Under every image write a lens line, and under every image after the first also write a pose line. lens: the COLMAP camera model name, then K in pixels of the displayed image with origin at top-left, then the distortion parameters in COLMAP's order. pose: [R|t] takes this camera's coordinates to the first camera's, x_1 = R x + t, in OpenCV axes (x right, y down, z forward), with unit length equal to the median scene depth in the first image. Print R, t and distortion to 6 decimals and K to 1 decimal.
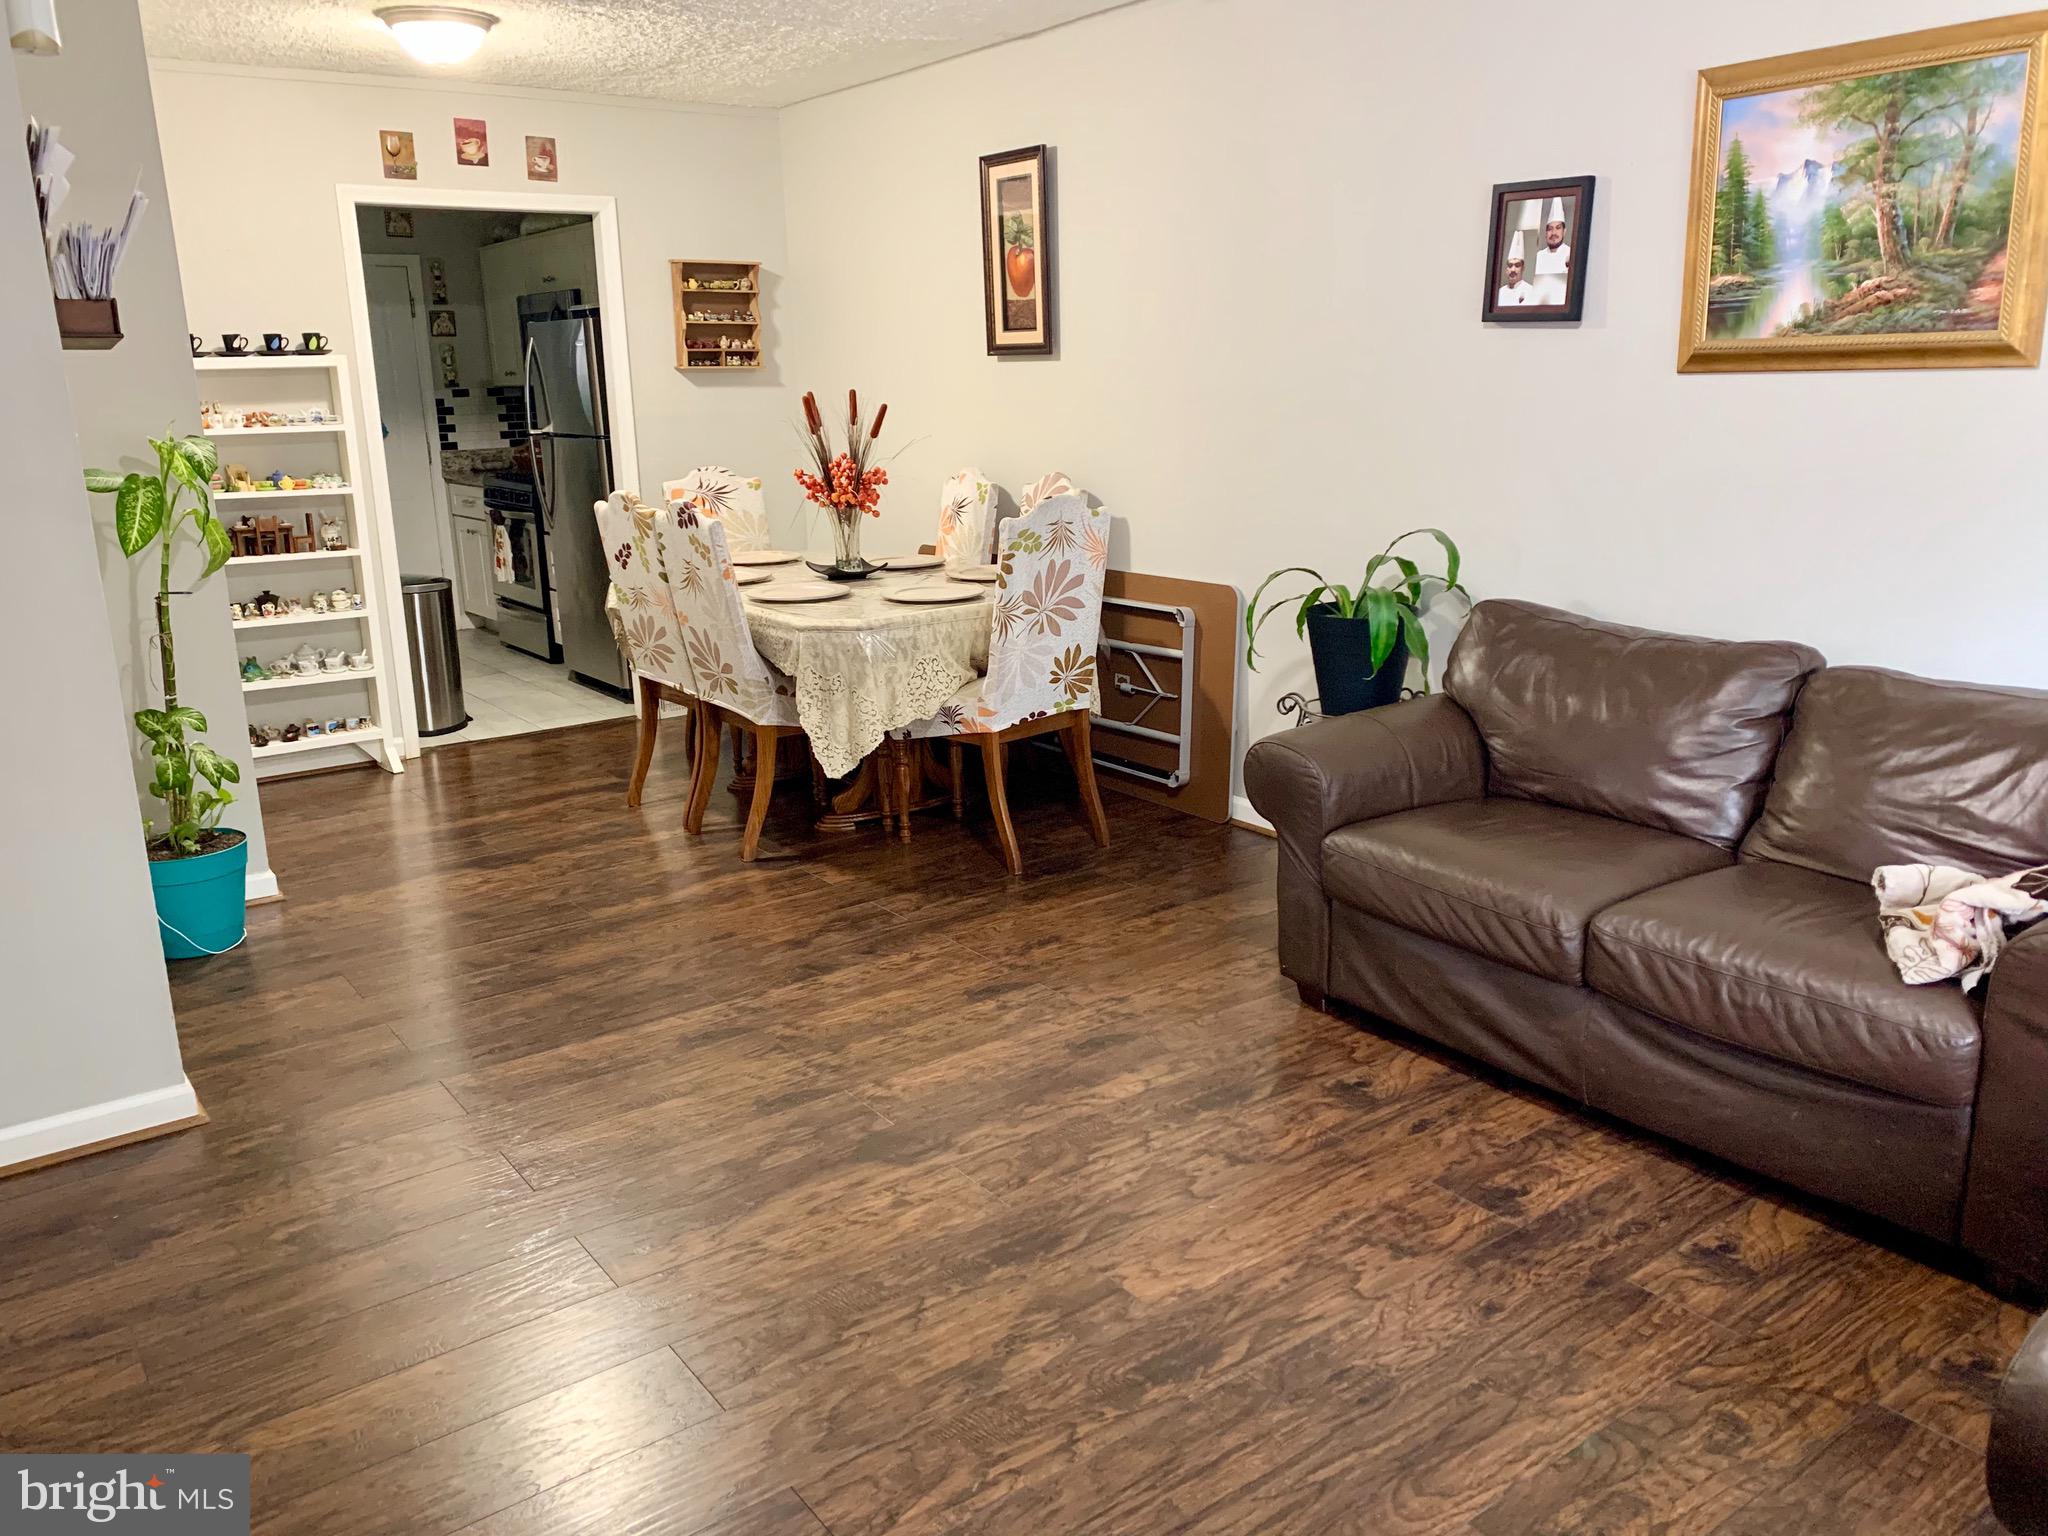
lens RADIAL K [[1554.1, 0, 1004.6], [0, 1554.1, 759.8], [0, 0, 1]] dist [0.011536, -0.012105]
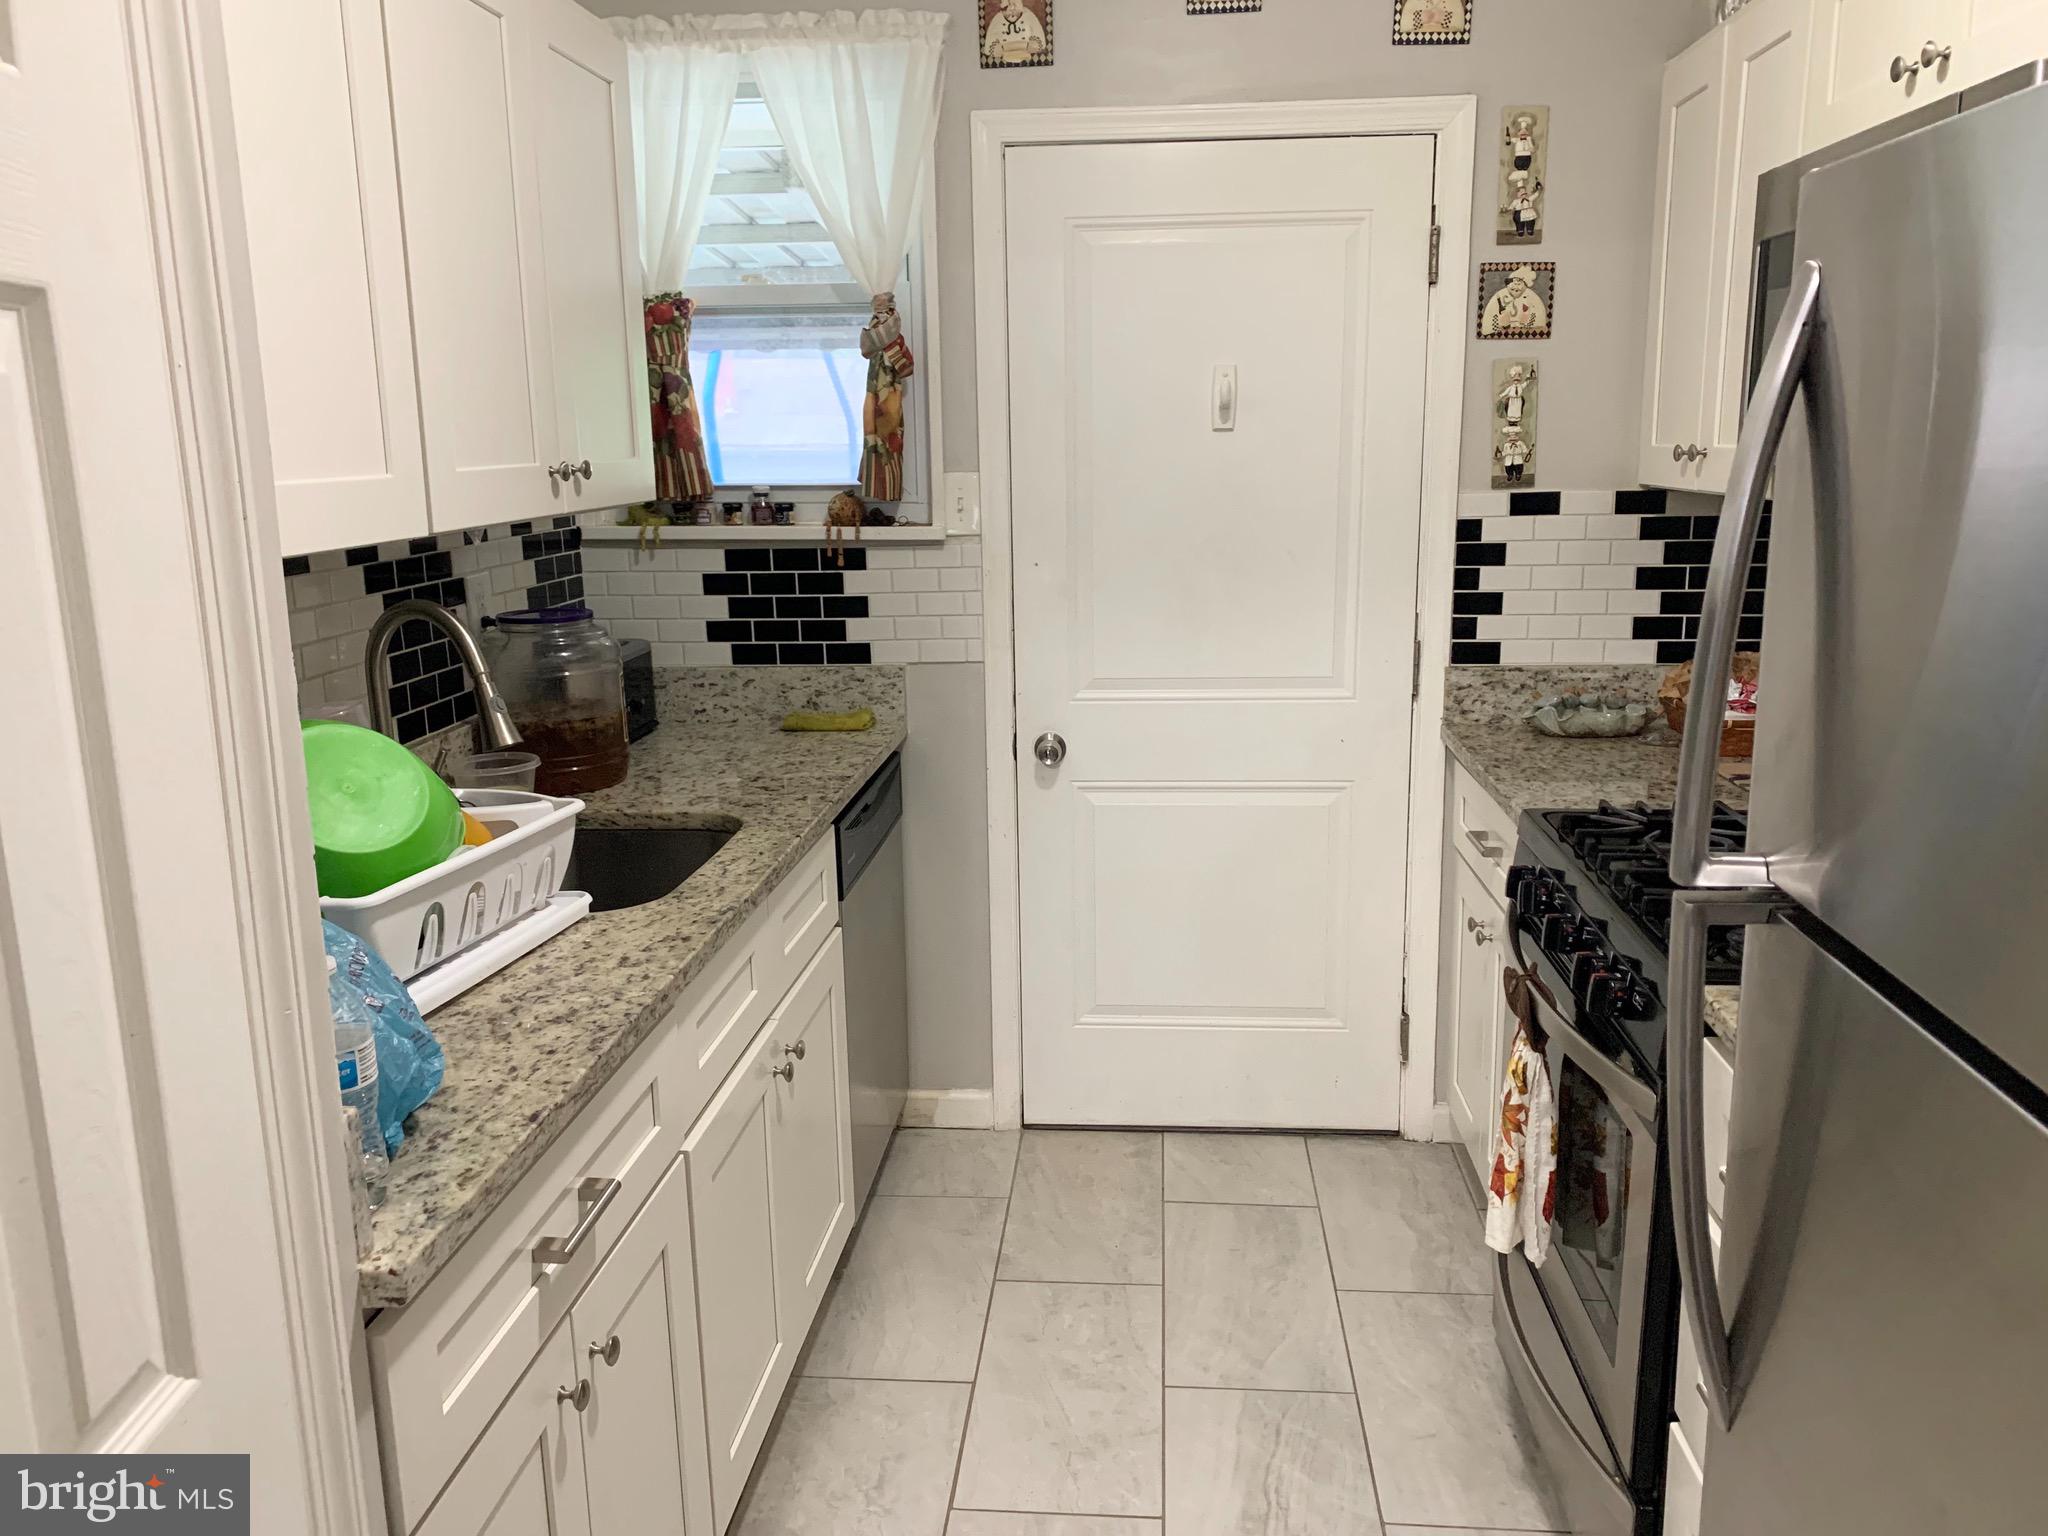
lens RADIAL K [[1554.1, 0, 1026.9], [0, 1554.1, 760.9], [0, 0, 1]] dist [0.011536, -0.012105]
pose [[0.752984, 0.157229, -0.638979, -0.454621], [-0.167747, 0.984818, 0.044651, -0.389701], [0.636299, 0.073565, 0.767927, 1.480104]]
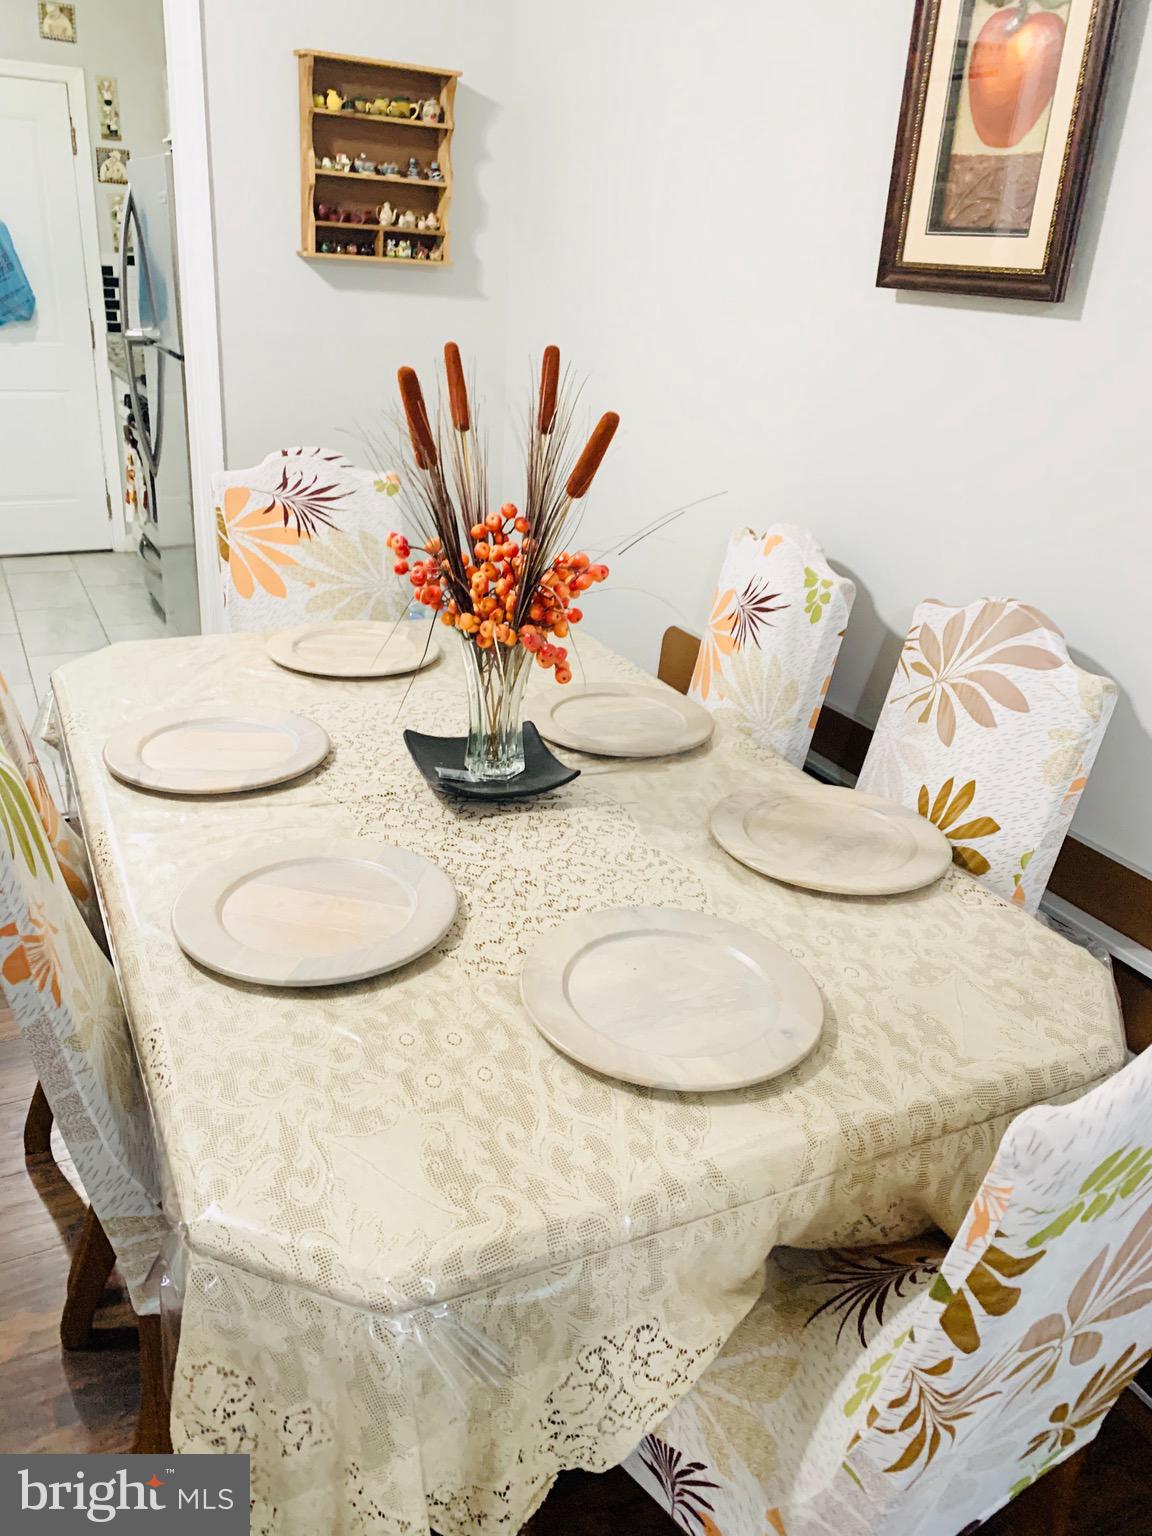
lens RADIAL K [[1165.6, 0, 558.1], [0, 1165.6, 747.0], [0, 0, 1]] dist [0.011536, -0.012105]
pose [[0.982421, 0.139027, -0.124584, -0.056316], [-0.119127, 0.980704, 0.155009, -0.241078], [0.143731, -0.137443, 0.980026, 0.899778]]
